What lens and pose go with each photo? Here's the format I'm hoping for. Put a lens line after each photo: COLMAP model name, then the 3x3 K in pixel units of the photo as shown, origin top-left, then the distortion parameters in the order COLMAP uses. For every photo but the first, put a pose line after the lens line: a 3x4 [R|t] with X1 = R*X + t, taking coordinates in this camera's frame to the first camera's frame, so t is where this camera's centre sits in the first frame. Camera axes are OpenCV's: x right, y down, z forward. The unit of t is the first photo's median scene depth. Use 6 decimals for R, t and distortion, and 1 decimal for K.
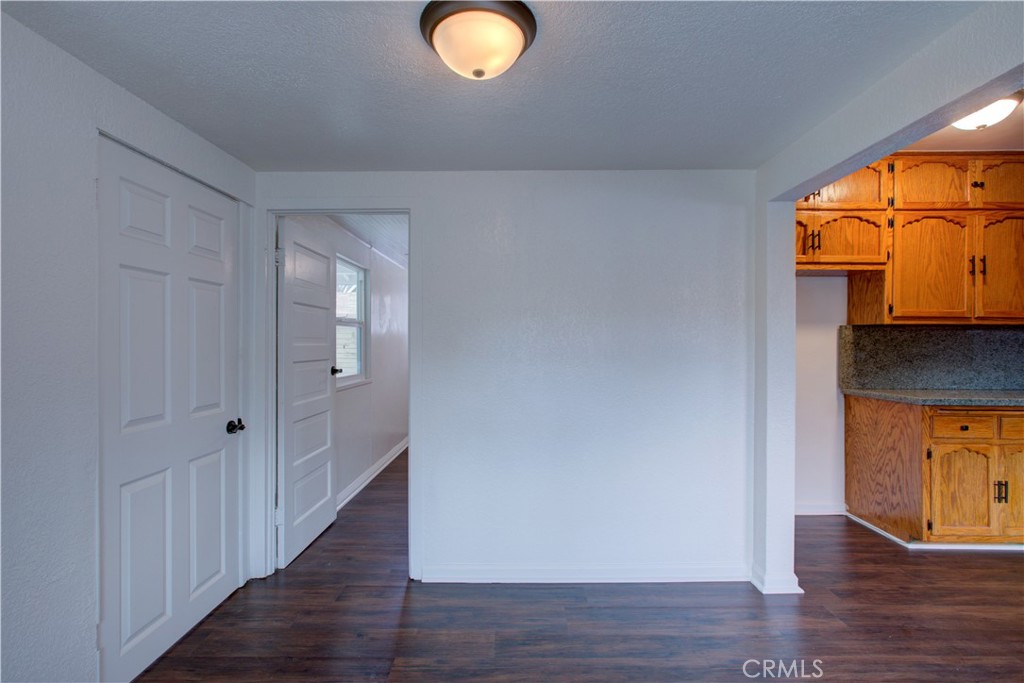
lens RADIAL K [[470.2, 0, 510.2], [0, 470.2, 341.7], [0, 0, 1]] dist [-0.012921, 0.005381]
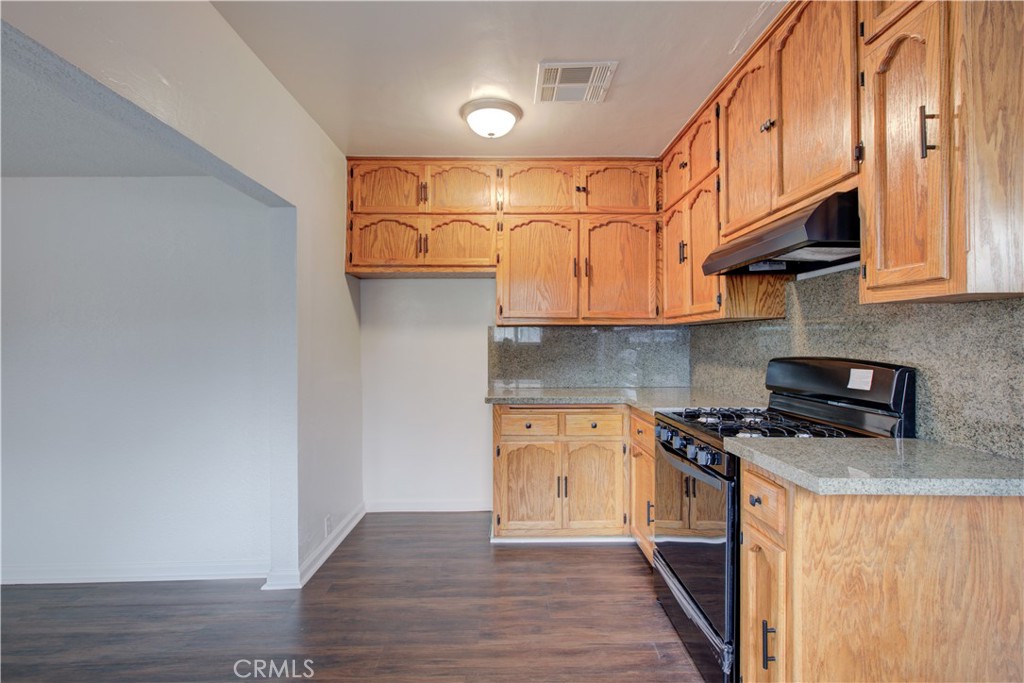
lens RADIAL K [[466.5, 0, 515.8], [0, 466.5, 342.8], [0, 0, 1]] dist [-0.004336, 0.000037]
pose [[0.999478, -0.007299, 0.031480, 0.893287], [0.007211, 0.999970, 0.002916, -0.001454], [-0.031500, -0.002688, 0.999500, -0.029603]]
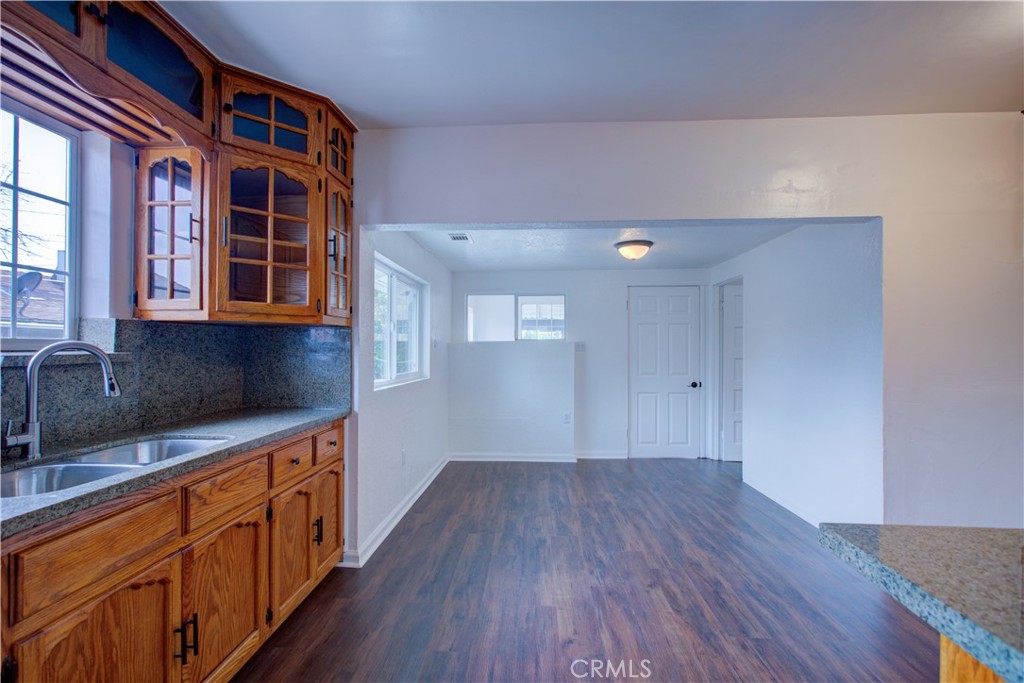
lens RADIAL K [[466.5, 0, 515.8], [0, 466.5, 342.8], [0, 0, 1]] dist [-0.004336, 0.000037]
pose [[-0.035288, -0.013413, -0.999287, 1.447122], [-0.000832, 0.999910, -0.013392, 0.005995], [0.999377, 0.000359, -0.035296, 0.166782]]
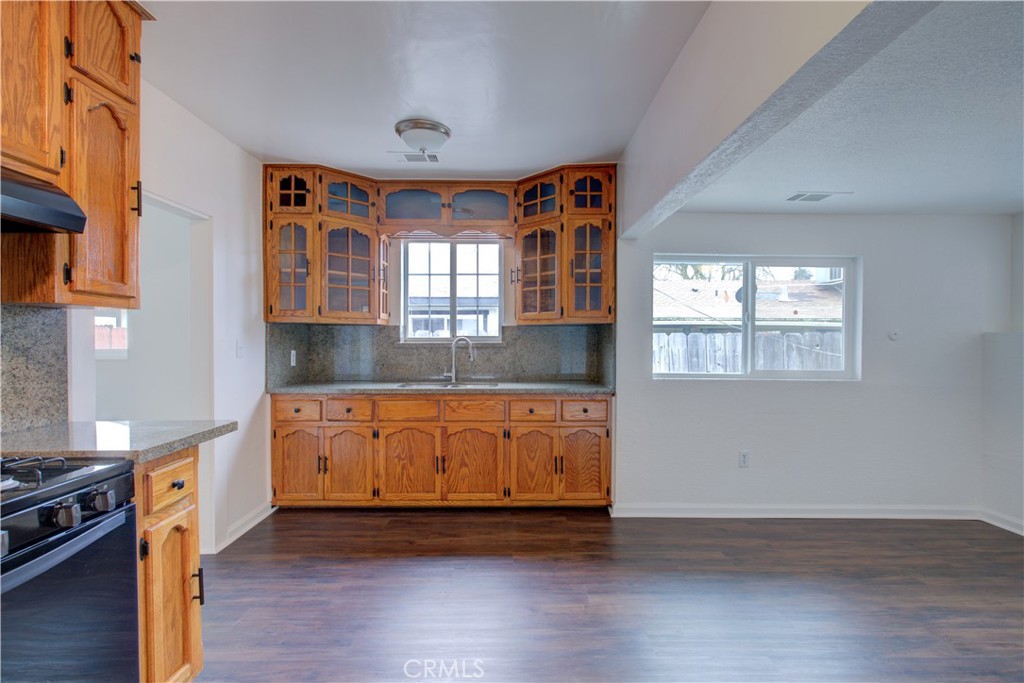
lens RADIAL K [[470.2, 0, 510.2], [0, 470.2, 341.7], [0, 0, 1]] dist [-0.012921, 0.005381]
pose [[-0.999802, -0.003484, -0.019594, 0.791731], [-0.003647, 0.999959, 0.008296, -0.001738], [0.019564, 0.008366, -0.999774, 0.992451]]
